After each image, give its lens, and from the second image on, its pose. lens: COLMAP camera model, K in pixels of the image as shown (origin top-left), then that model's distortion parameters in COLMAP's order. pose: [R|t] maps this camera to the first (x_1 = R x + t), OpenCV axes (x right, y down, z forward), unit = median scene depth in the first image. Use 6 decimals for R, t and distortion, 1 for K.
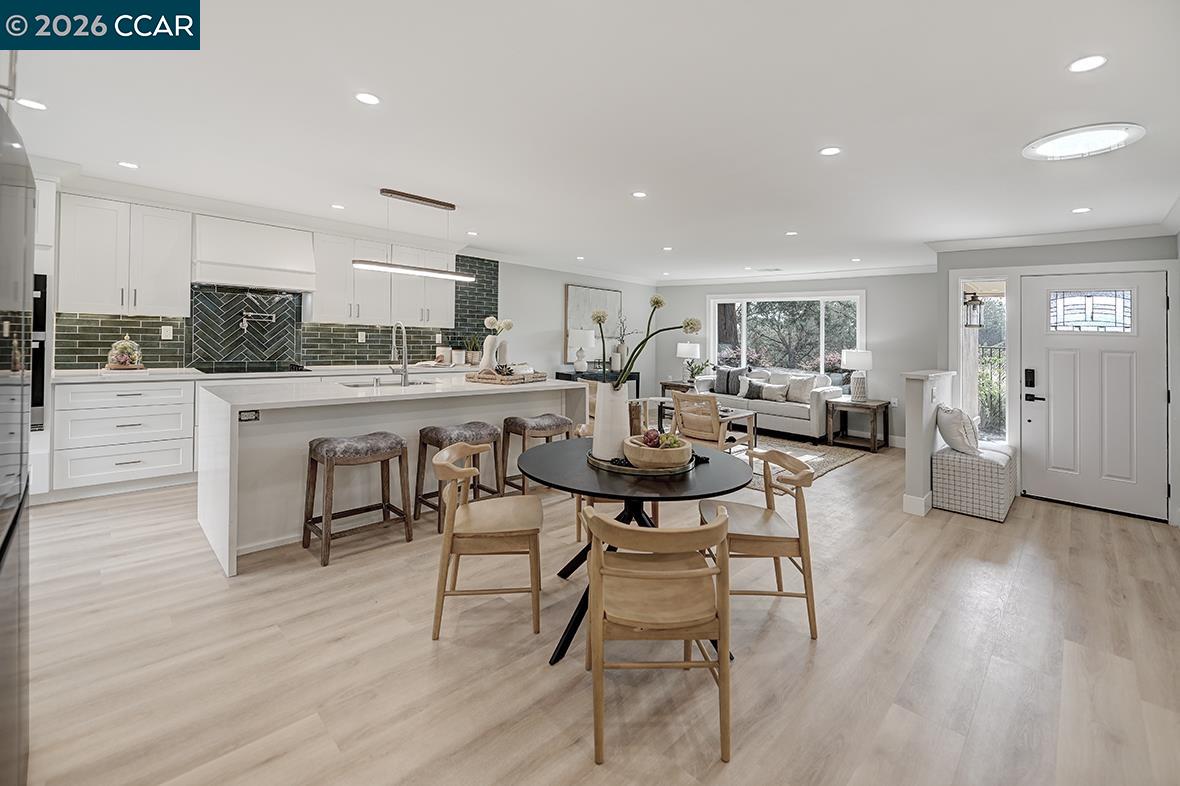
lens RADIAL K [[498.0, 0, 623.6], [0, 498.0, 342.5], [0, 0, 1]] dist [-0.008321, -0.000536]
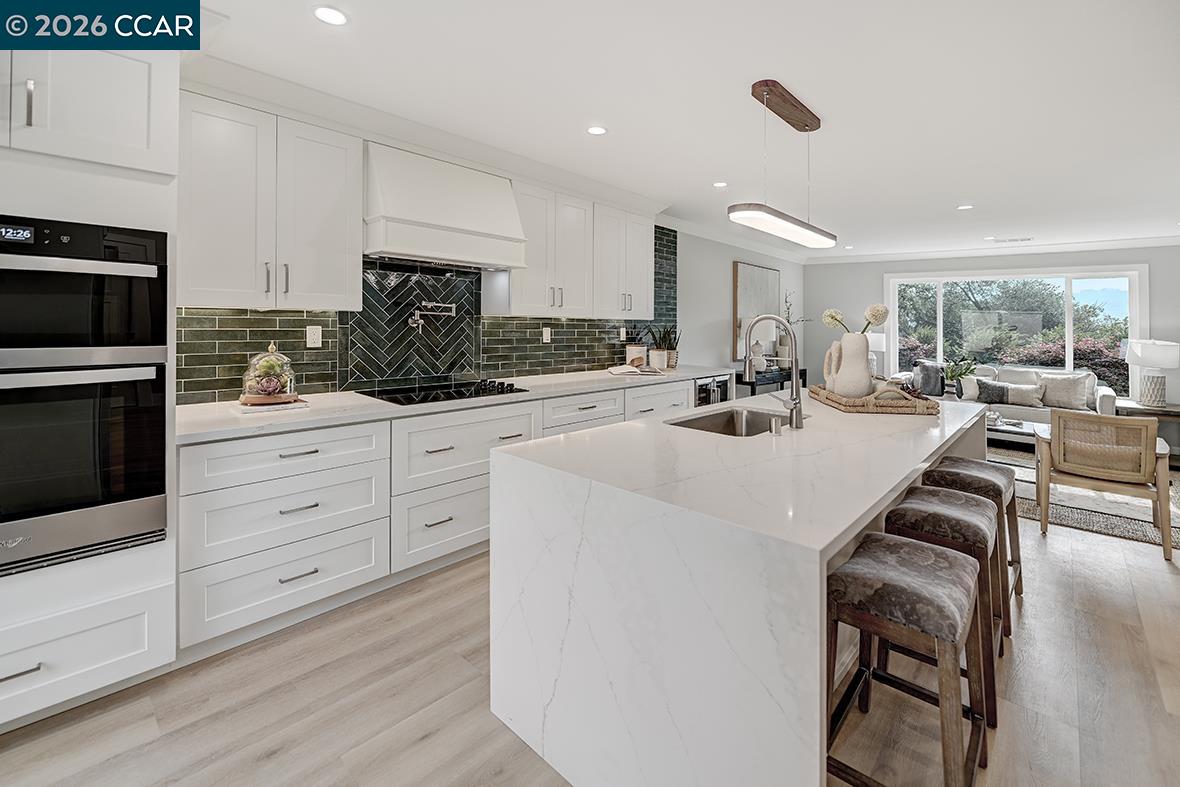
lens RADIAL K [[500.3, 0, 627.8], [0, 500.3, 329.0], [0, 0, 1]] dist [-0.013483, 0.000164]
pose [[0.999157, -0.013269, 0.038847, -0.448259], [0.013047, 0.999897, 0.005966, -0.022231], [-0.038922, -0.005454, 0.999227, 0.294339]]
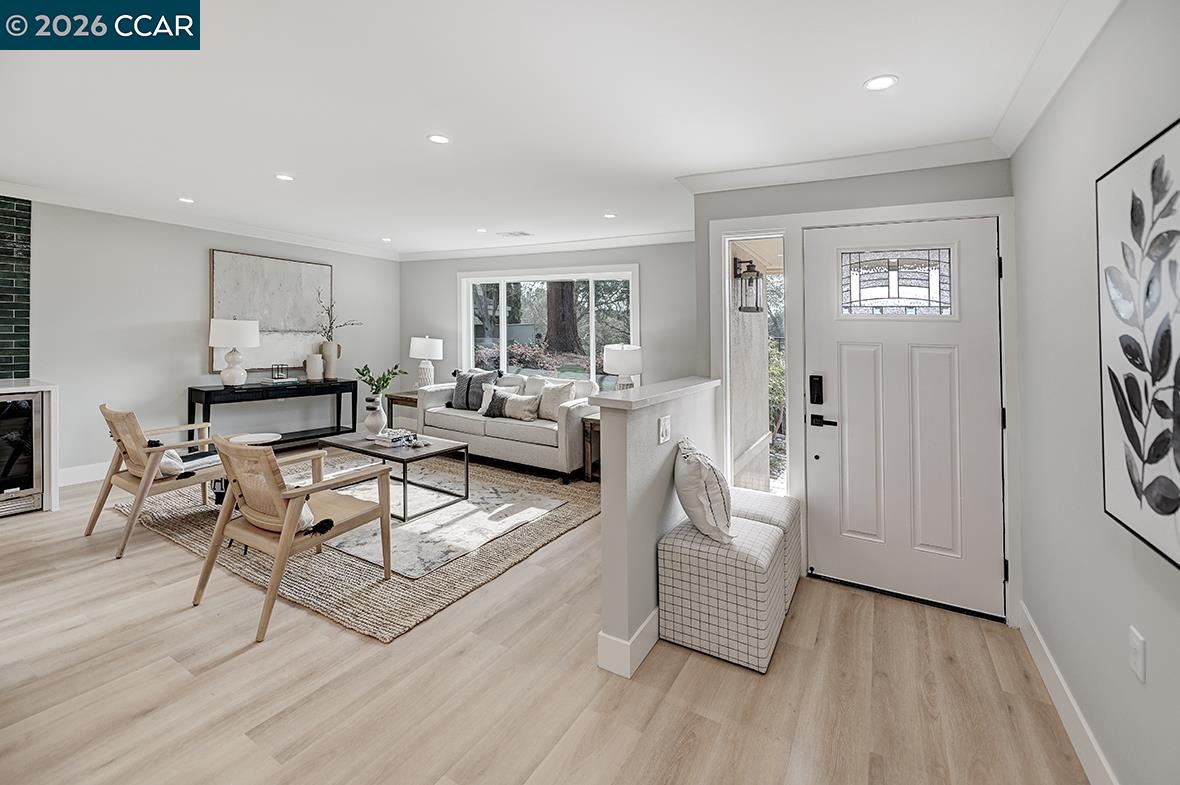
lens RADIAL K [[496.8, 0, 621.1], [0, 496.8, 332.7], [0, 0, 1]] dist [-0.011040, -0.000210]
pose [[0.965951, -0.010586, 0.258507, 0.324966], [0.011953, 0.999922, -0.003719, -0.000950], [-0.258447, 0.006682, 0.966002, 0.353076]]
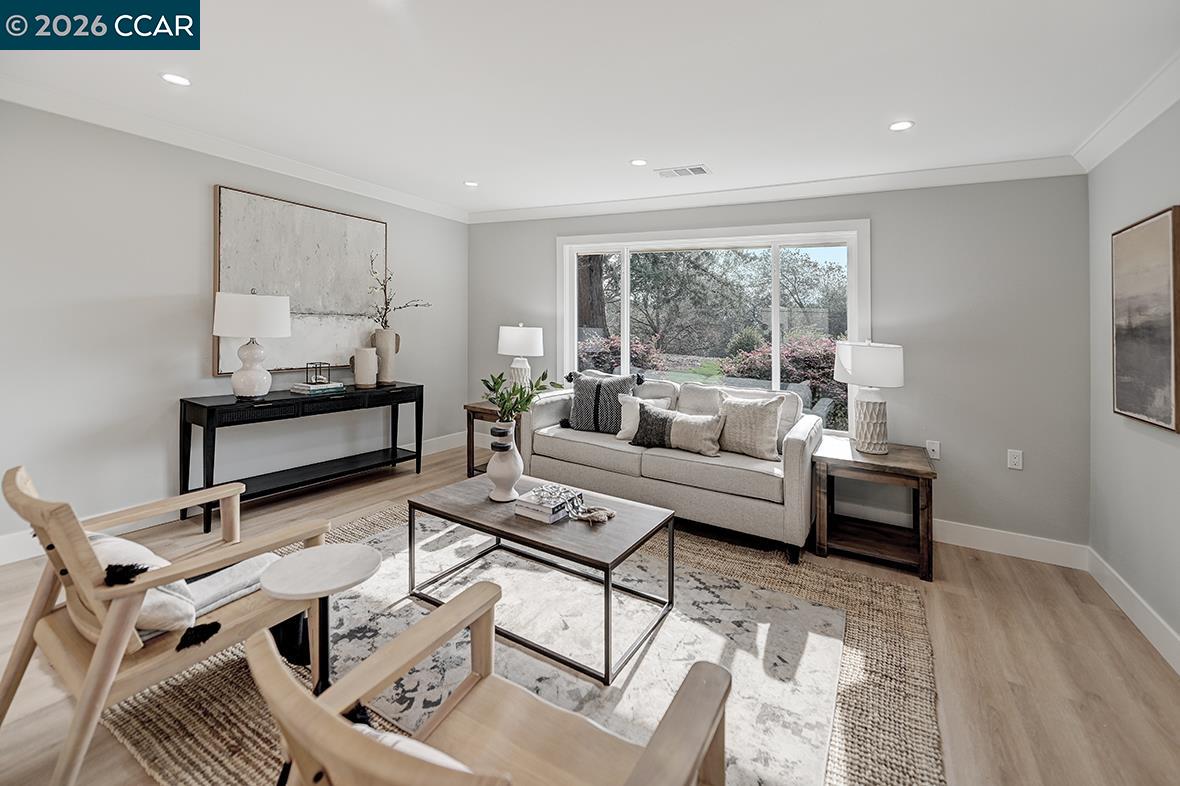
lens RADIAL K [[517.2, 0, 633.0], [0, 517.2, 326.2], [0, 0, 1]] dist [0.002149, -0.006742]
pose [[0.962456, -0.001779, 0.271433, 0.144800], [0.000342, 0.999986, 0.005340, -0.002677], [-0.271439, -0.005047, 0.962442, 0.686935]]
